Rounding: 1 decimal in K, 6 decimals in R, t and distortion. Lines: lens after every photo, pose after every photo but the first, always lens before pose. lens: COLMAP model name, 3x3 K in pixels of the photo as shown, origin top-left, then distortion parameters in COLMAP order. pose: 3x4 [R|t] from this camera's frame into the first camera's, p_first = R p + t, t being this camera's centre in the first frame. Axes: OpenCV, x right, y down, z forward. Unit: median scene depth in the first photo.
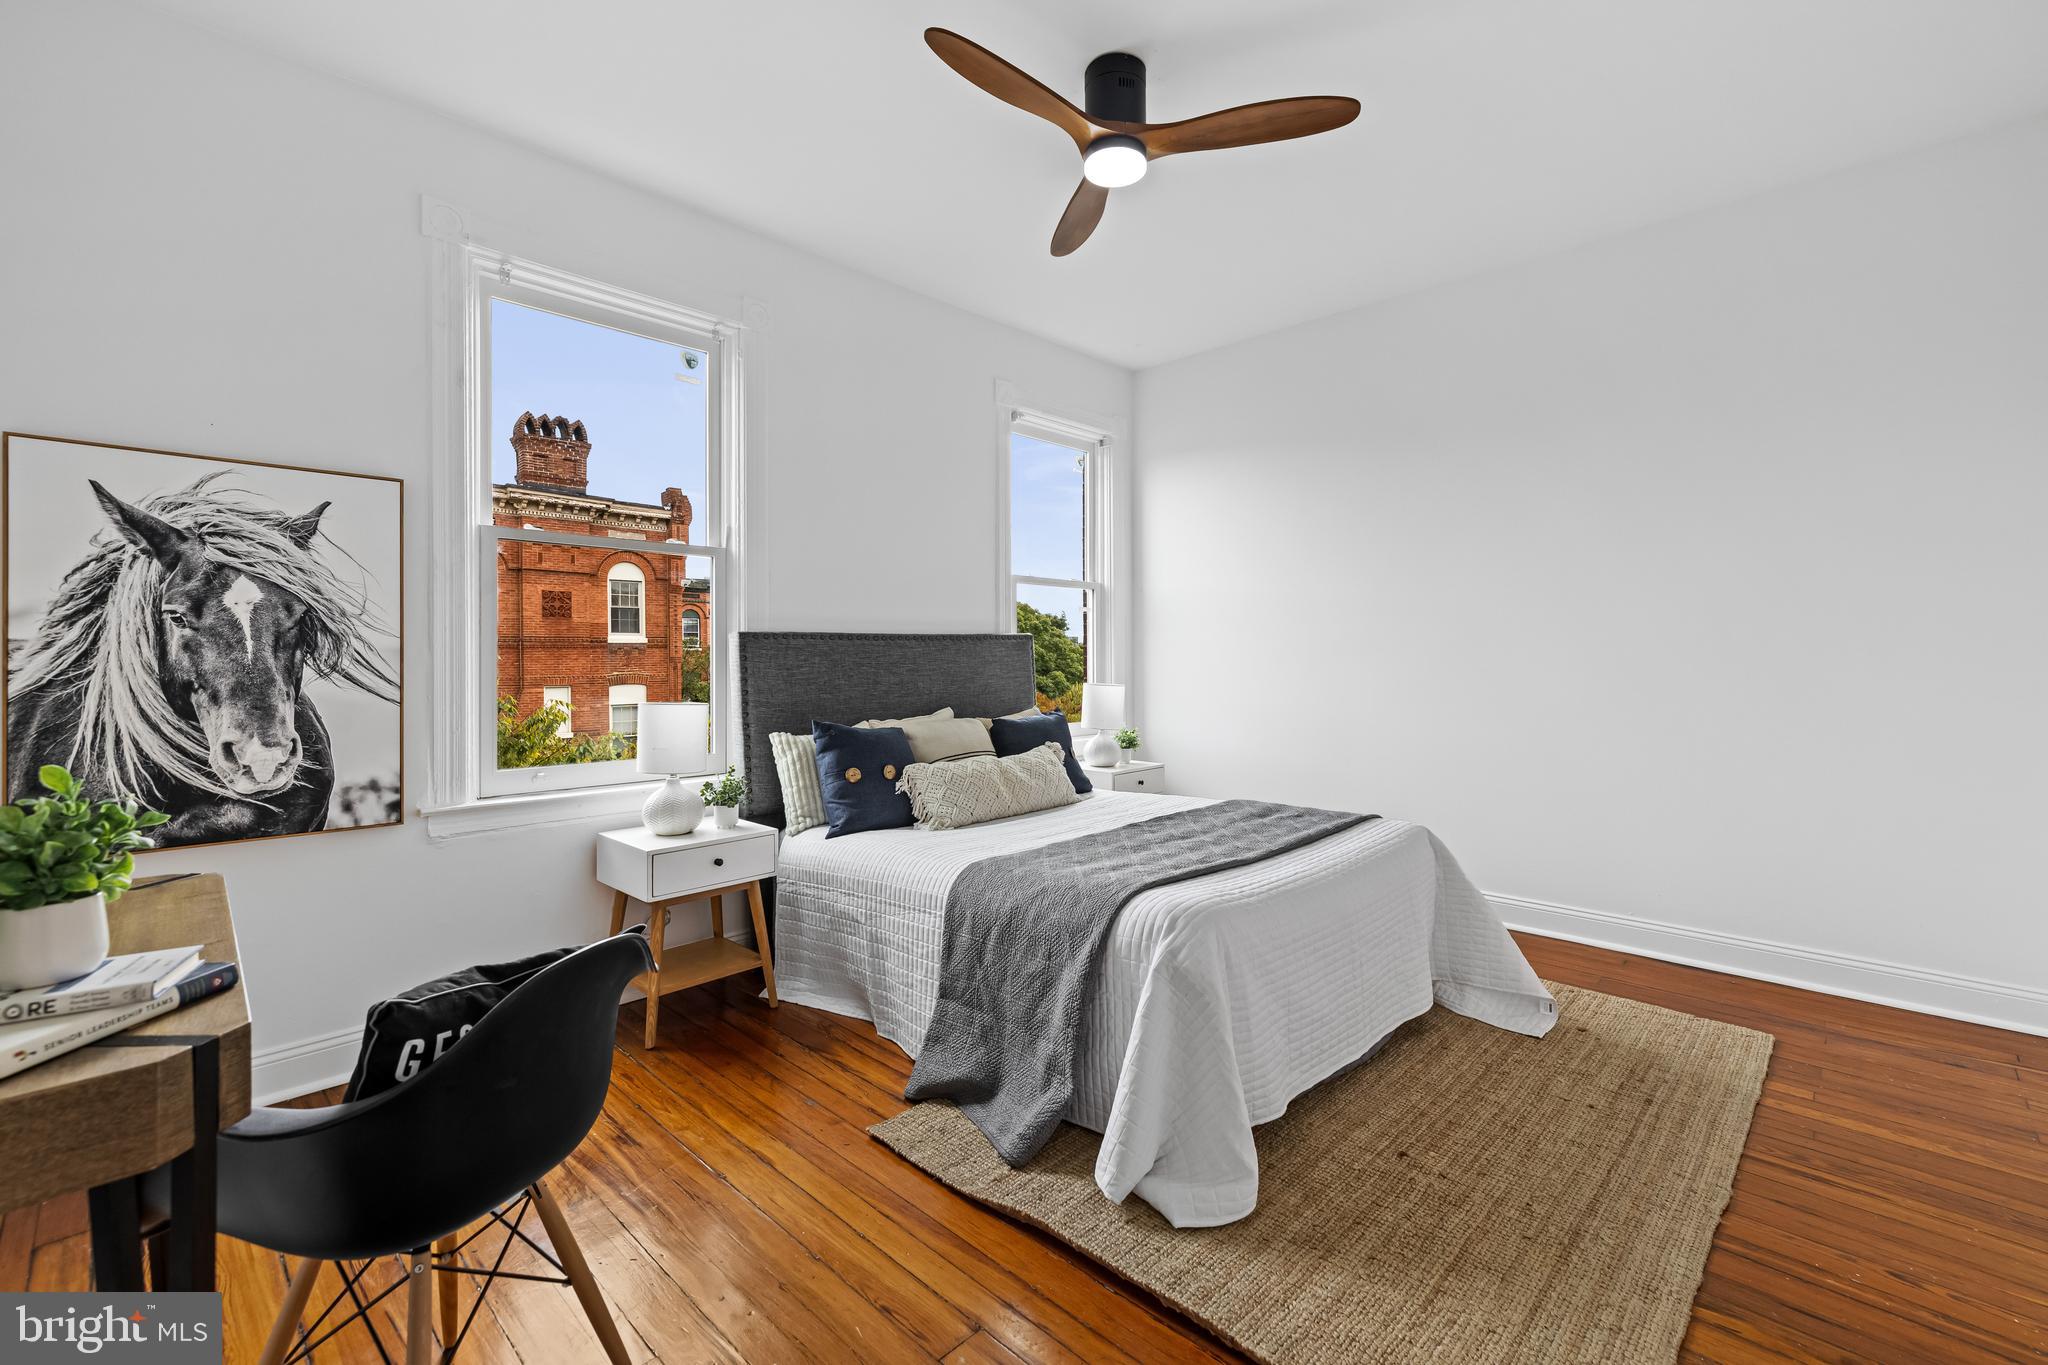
lens RADIAL K [[891.9, 0, 1023.4], [0, 891.9, 662.8], [0, 0, 1]] dist [0.001801, 0.000053]
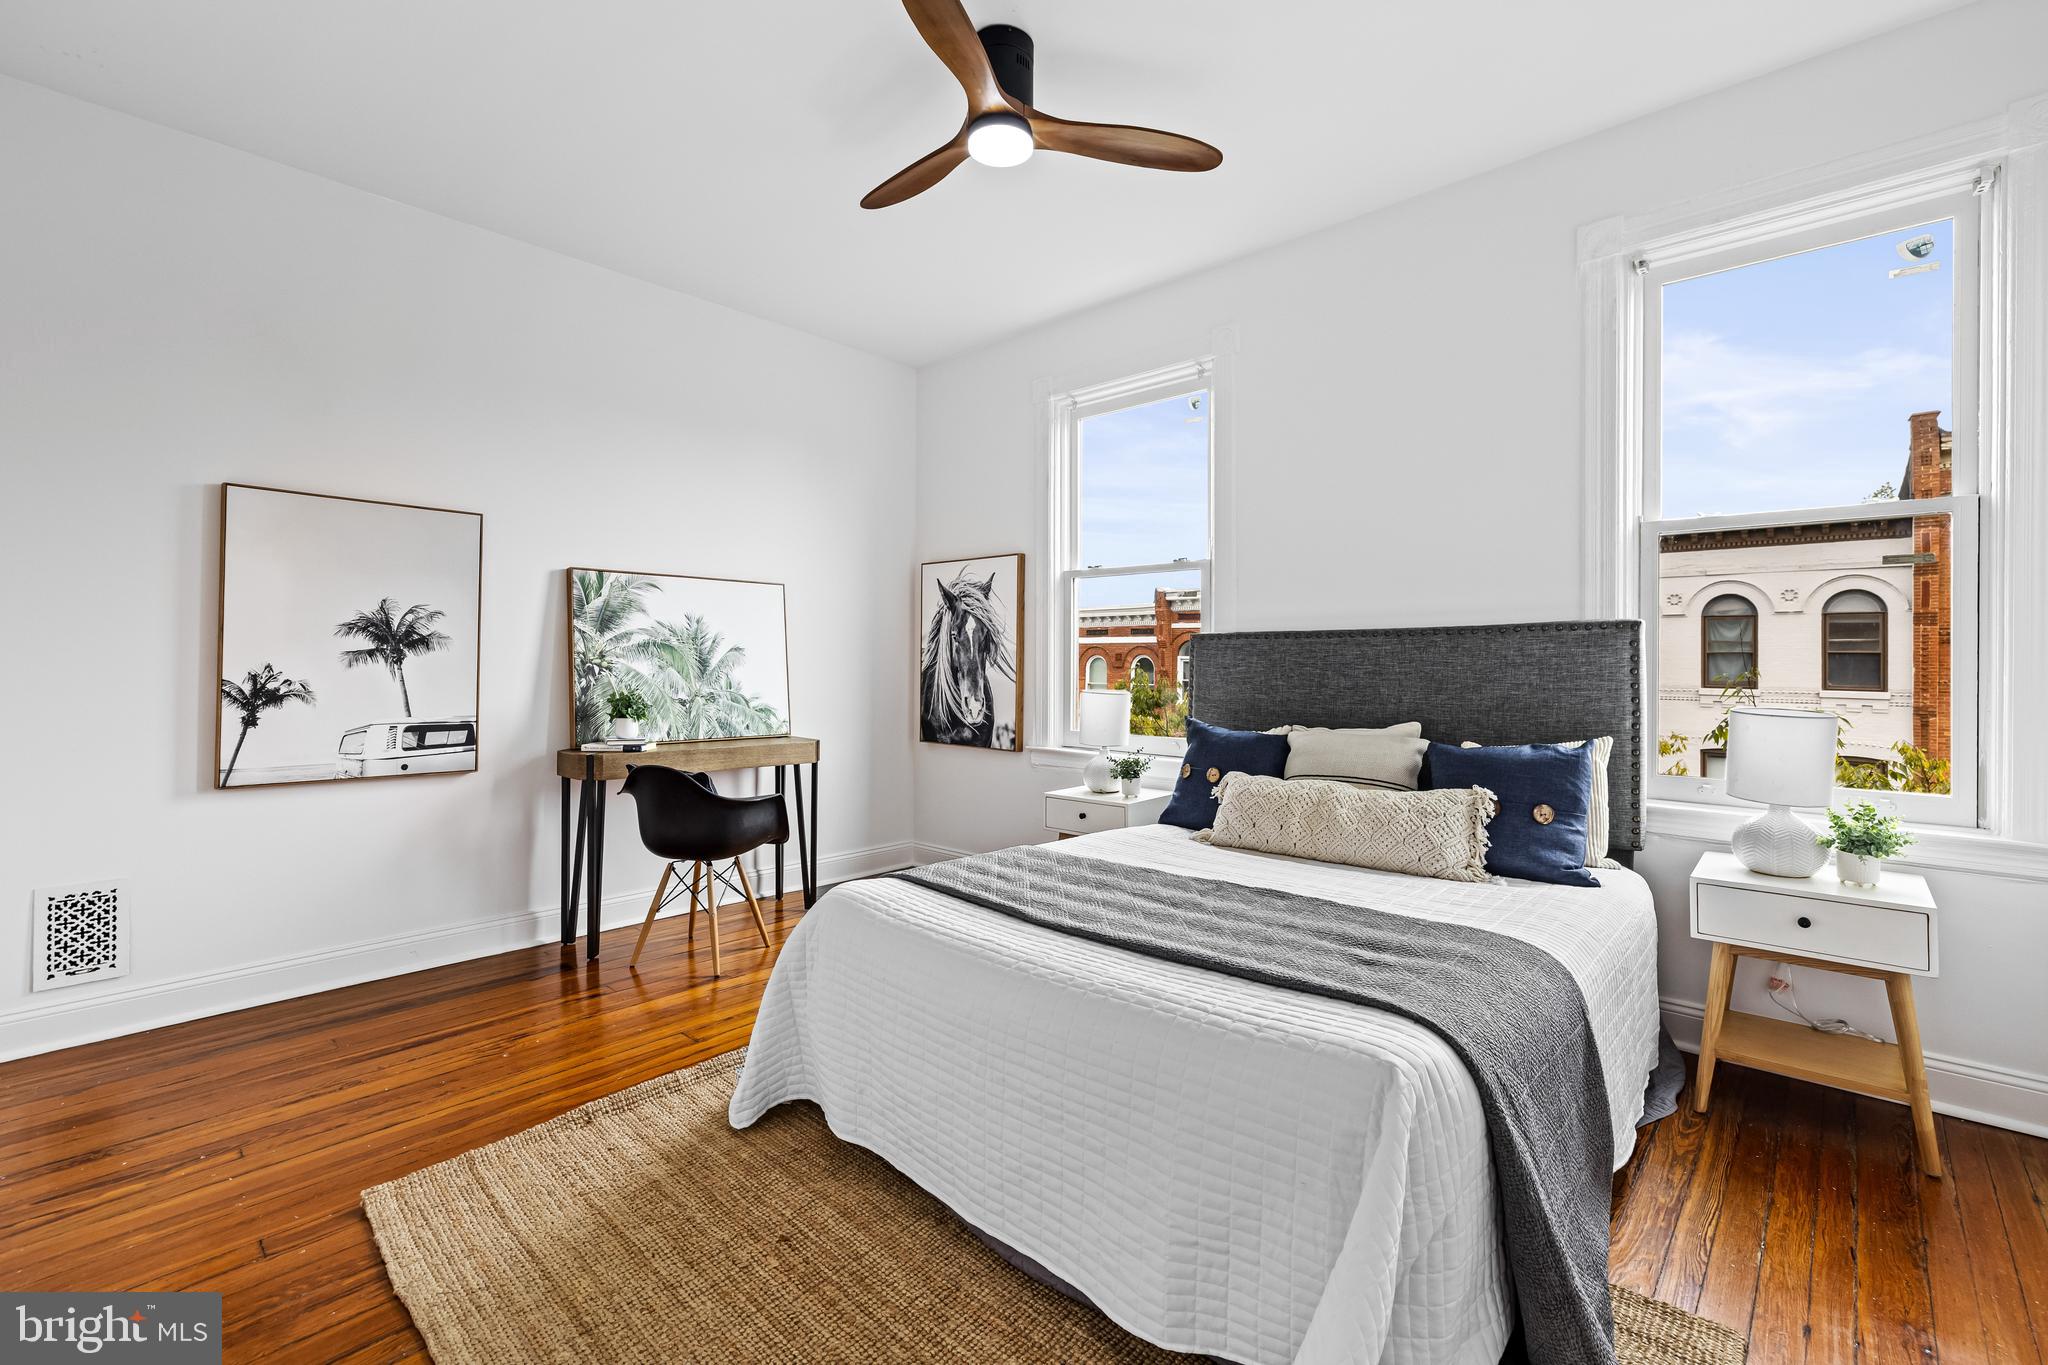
lens RADIAL K [[891.9, 0, 1021.3], [0, 891.9, 666.8], [0, 0, 1]] dist [0.001801, 0.000053]
pose [[0.011254, 0.011658, -0.999869, 1.111337], [-0.009810, 0.999885, 0.011547, -0.005732], [0.999889, 0.009678, 0.011367, 1.059762]]
